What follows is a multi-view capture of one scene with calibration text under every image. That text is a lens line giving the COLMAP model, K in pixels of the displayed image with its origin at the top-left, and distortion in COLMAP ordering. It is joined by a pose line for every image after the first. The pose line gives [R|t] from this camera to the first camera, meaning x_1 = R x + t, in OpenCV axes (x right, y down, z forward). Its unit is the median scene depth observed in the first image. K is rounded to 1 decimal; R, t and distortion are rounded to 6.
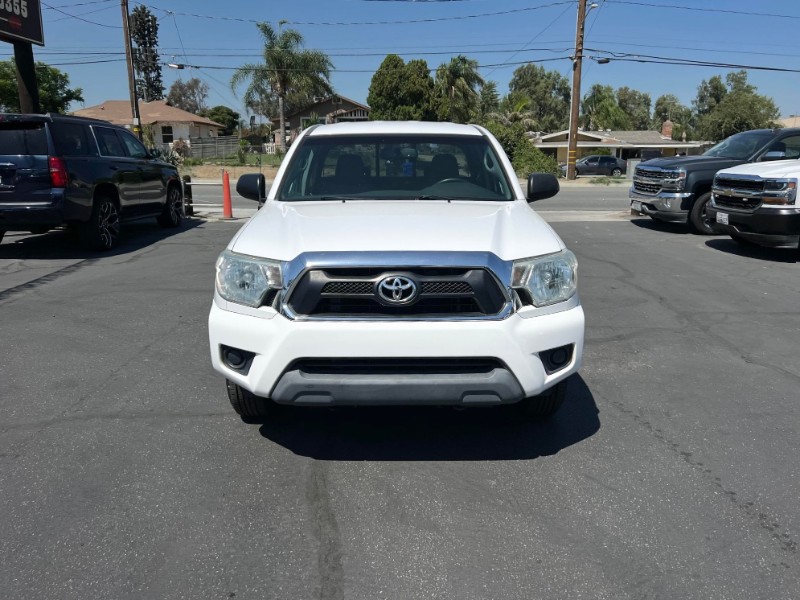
lens RADIAL K [[647.7, 0, 381.6], [0, 647.7, 301.2], [0, 0, 1]] dist [-0.007020, -0.007730]
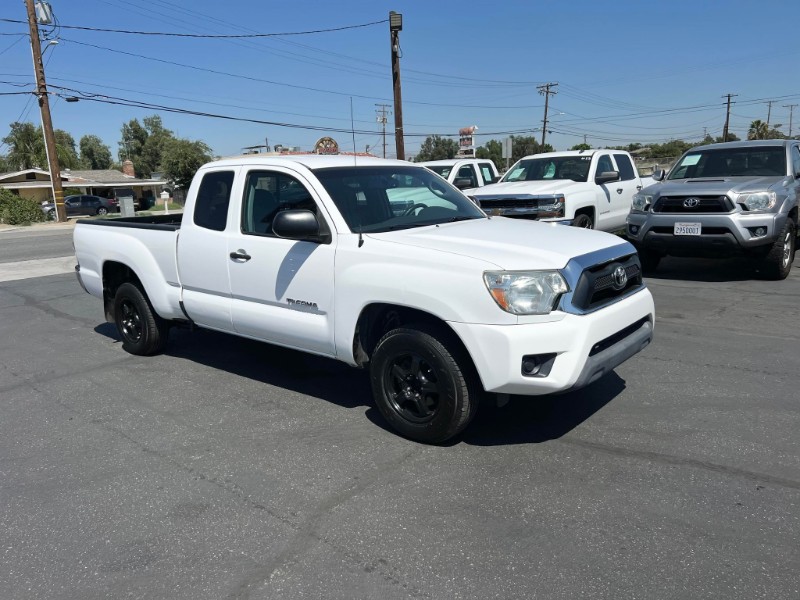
lens RADIAL K [[647.7, 0, 381.6], [0, 647.7, 301.2], [0, 0, 1]] dist [-0.007020, -0.007730]
pose [[0.624972, -0.156444, 0.764811, -0.154541], [0.201376, 0.978864, 0.035673, -0.014093], [-0.754227, 0.131720, 0.643266, 0.060553]]
